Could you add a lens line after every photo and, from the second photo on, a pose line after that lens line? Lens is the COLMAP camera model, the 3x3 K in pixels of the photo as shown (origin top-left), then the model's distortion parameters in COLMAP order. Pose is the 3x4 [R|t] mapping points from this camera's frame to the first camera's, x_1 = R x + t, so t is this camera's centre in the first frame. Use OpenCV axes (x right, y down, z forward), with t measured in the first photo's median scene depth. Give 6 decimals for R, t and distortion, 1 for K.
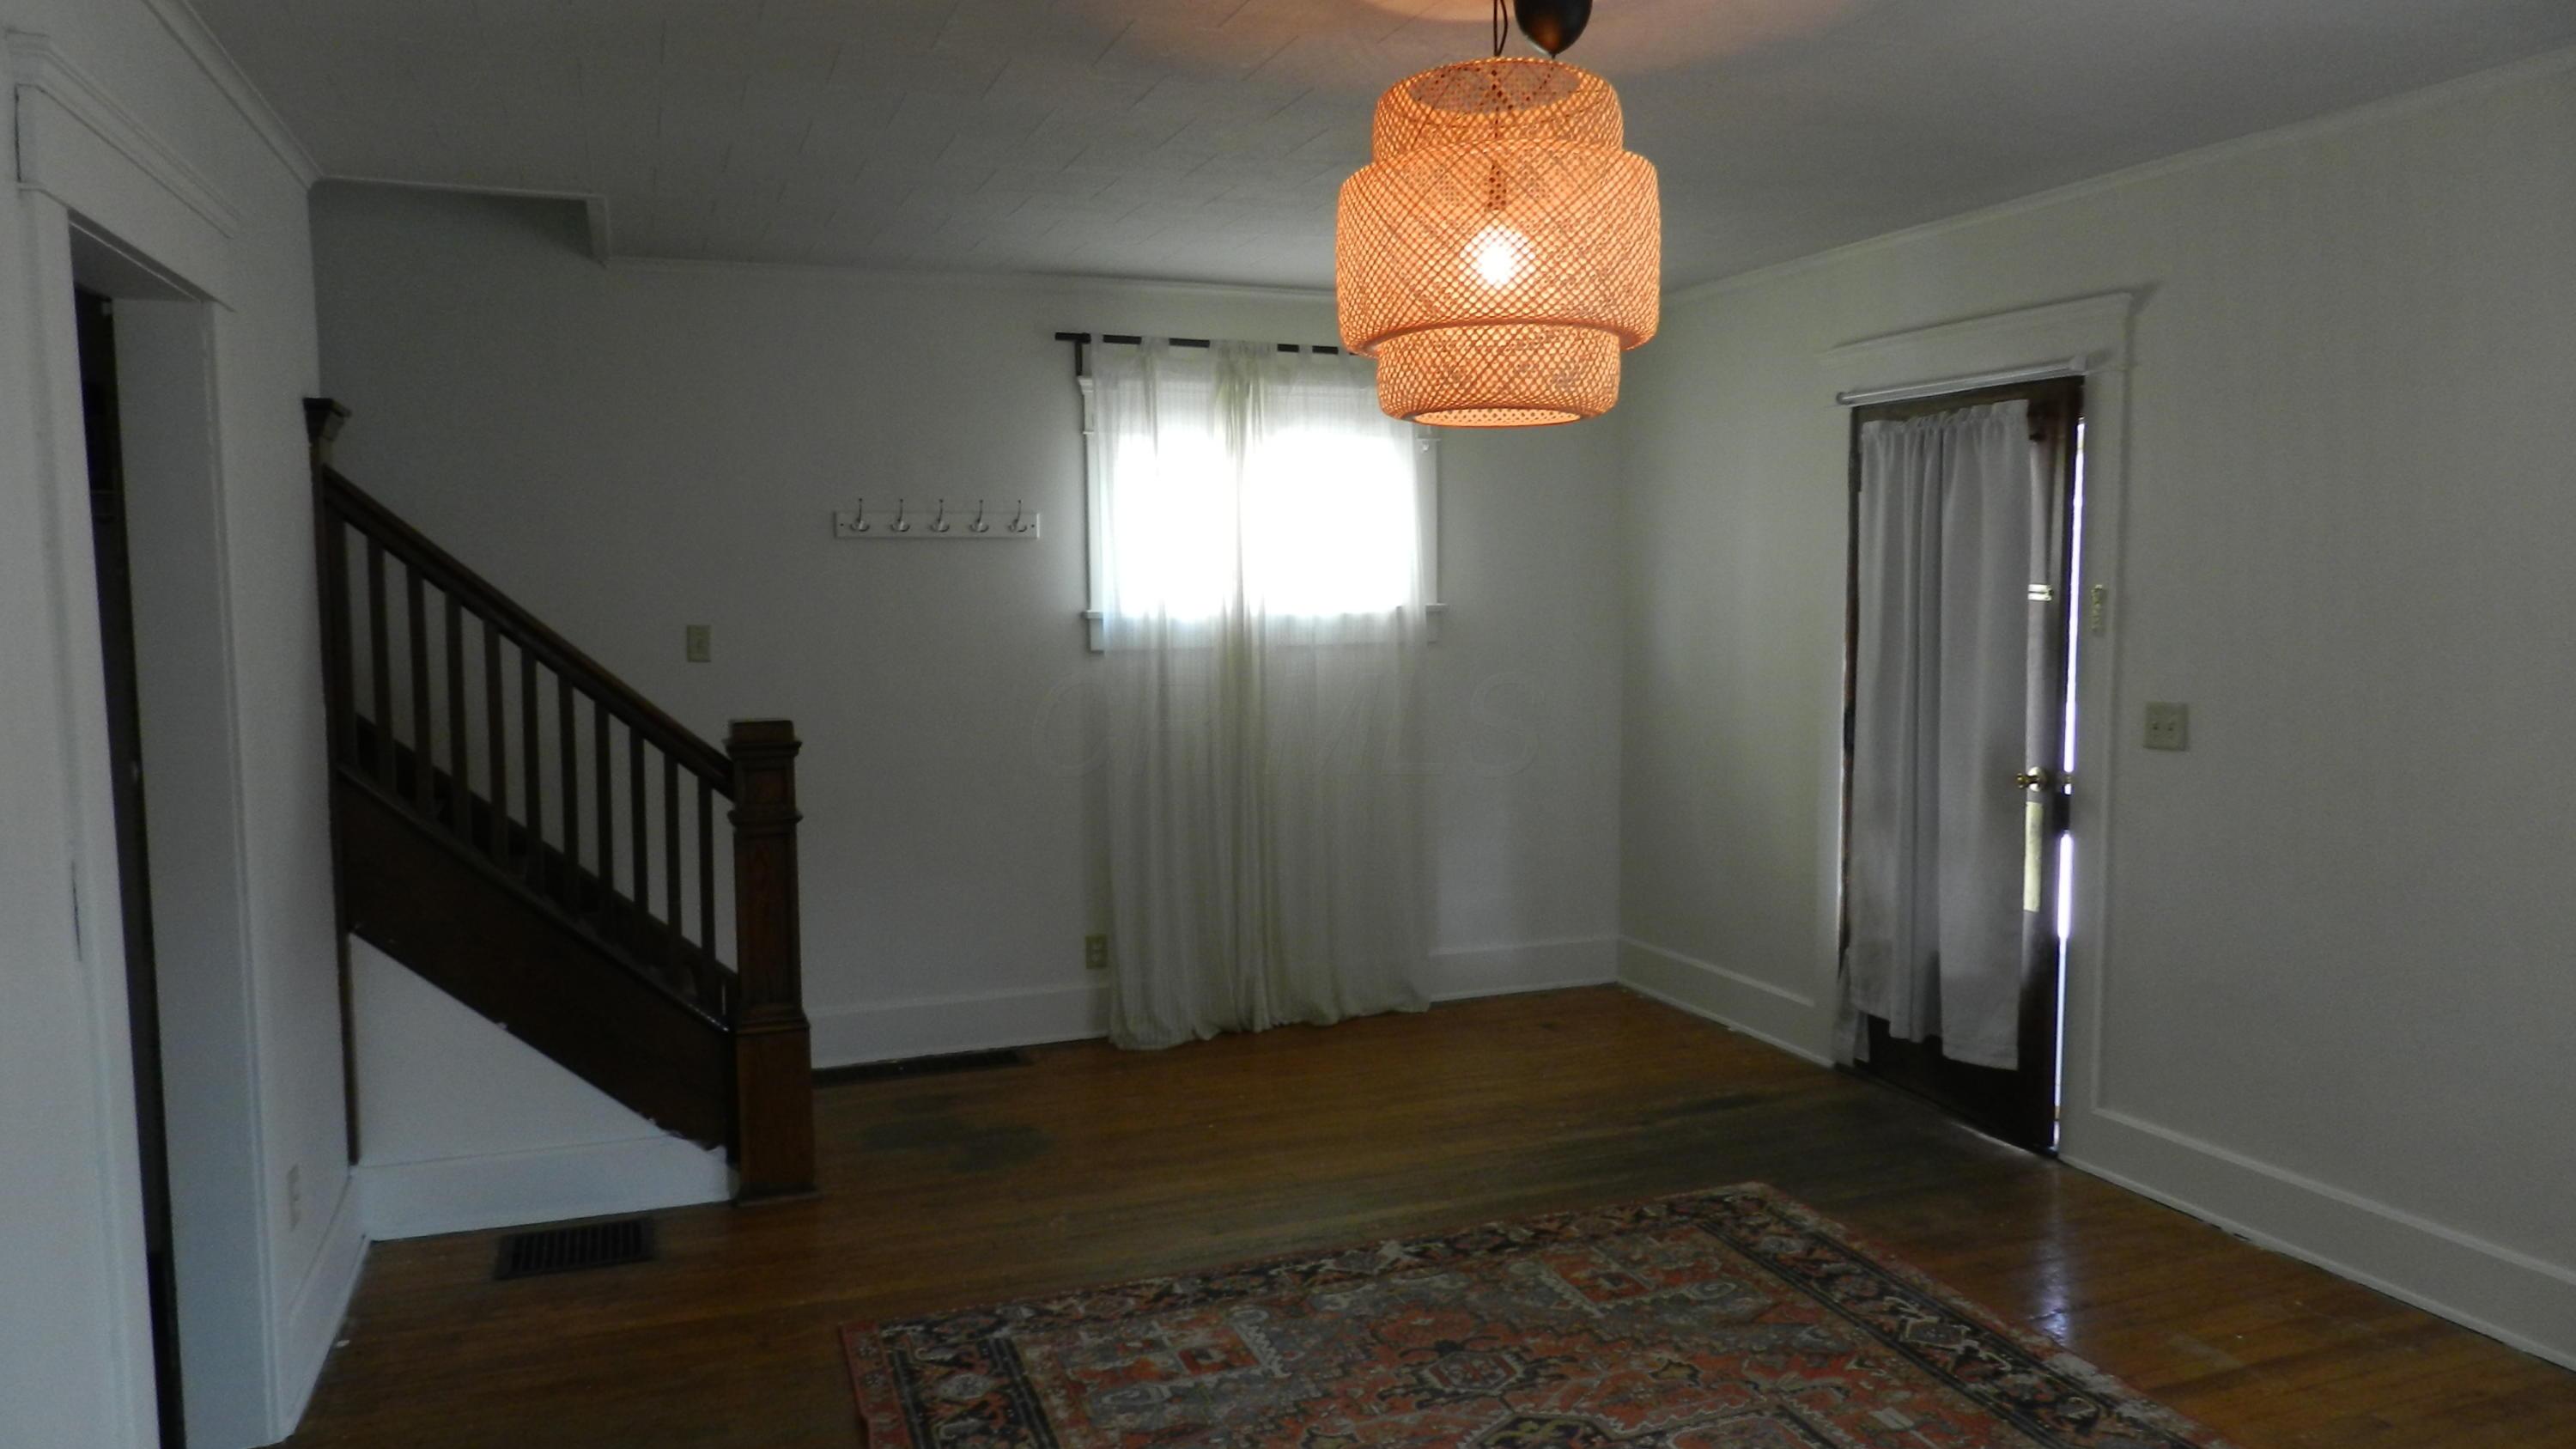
lens RADIAL K [[1756.6, 0, 1288.0], [0, 1756.6, 724.5], [0, 0, 1]] dist [0.004928, -0.000288]
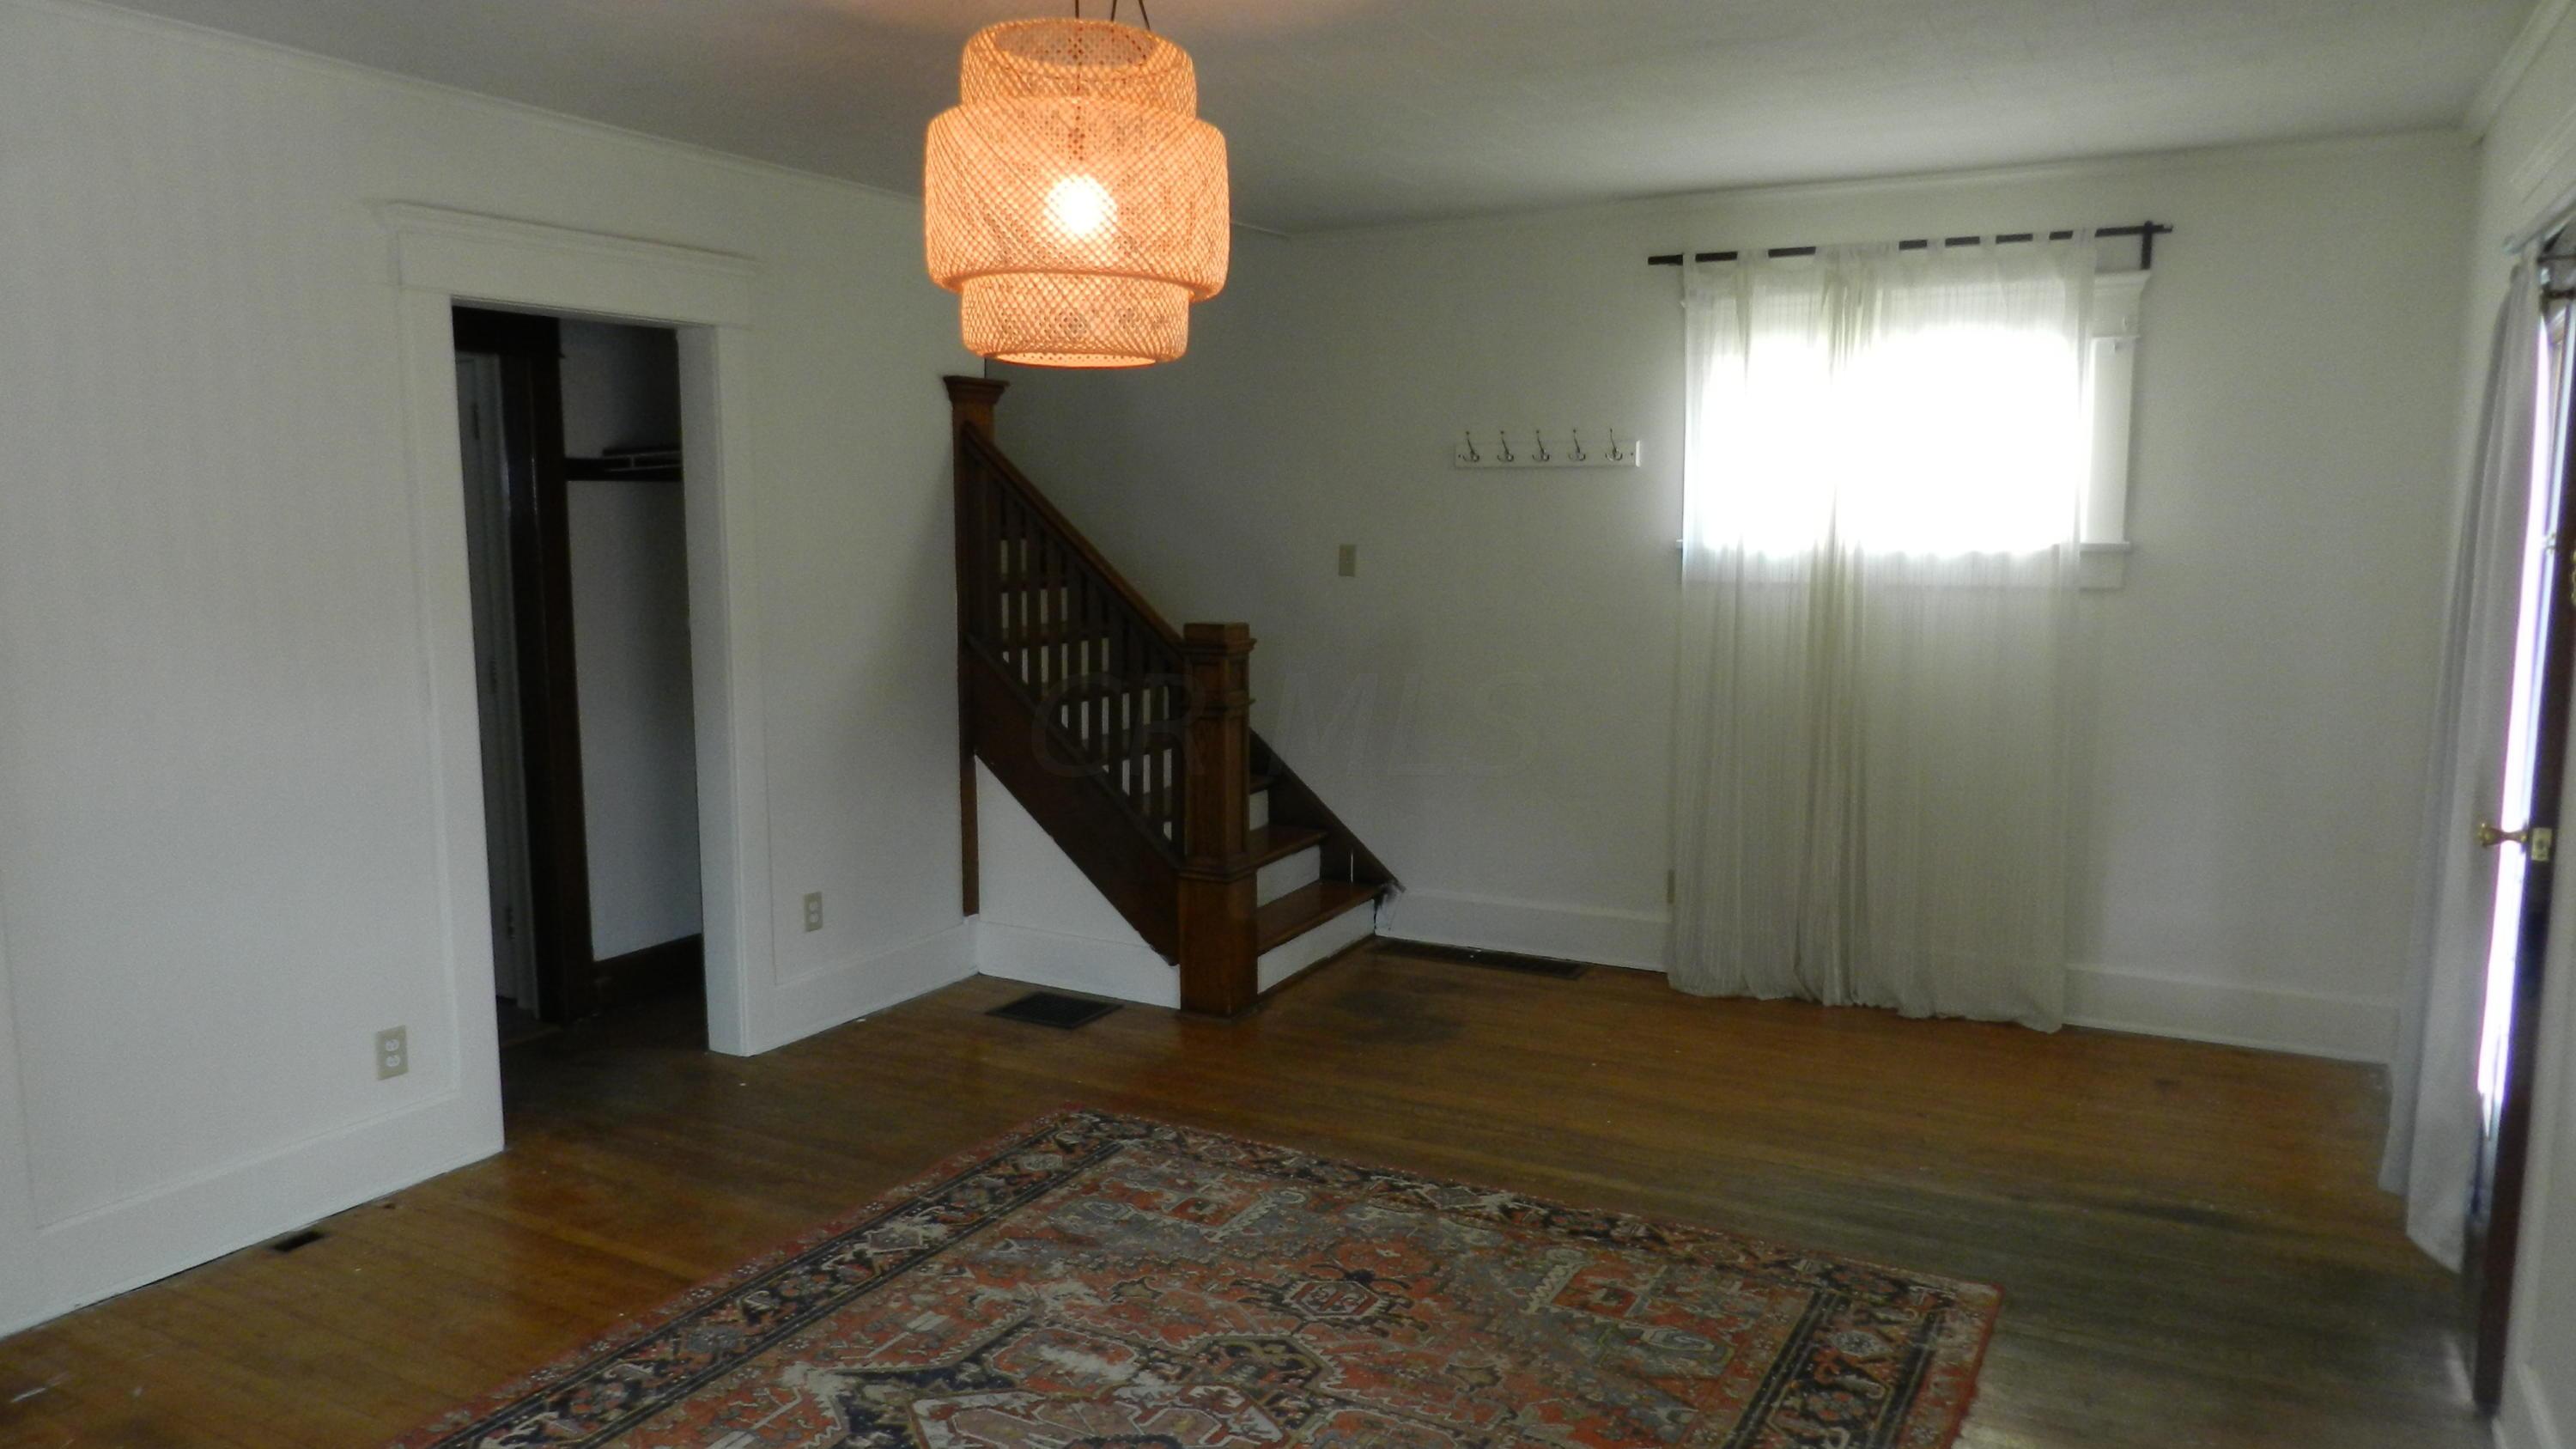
lens RADIAL K [[1785.2, 0, 1319.0], [0, 1785.2, 736.0], [0, 0, 1]] dist [0.012489, -0.000401]
pose [[0.640120, 0.107380, -0.760734, 0.690578], [-0.068655, 0.994218, 0.082567, -0.032228], [0.765201, -0.000625, 0.643791, 0.267364]]
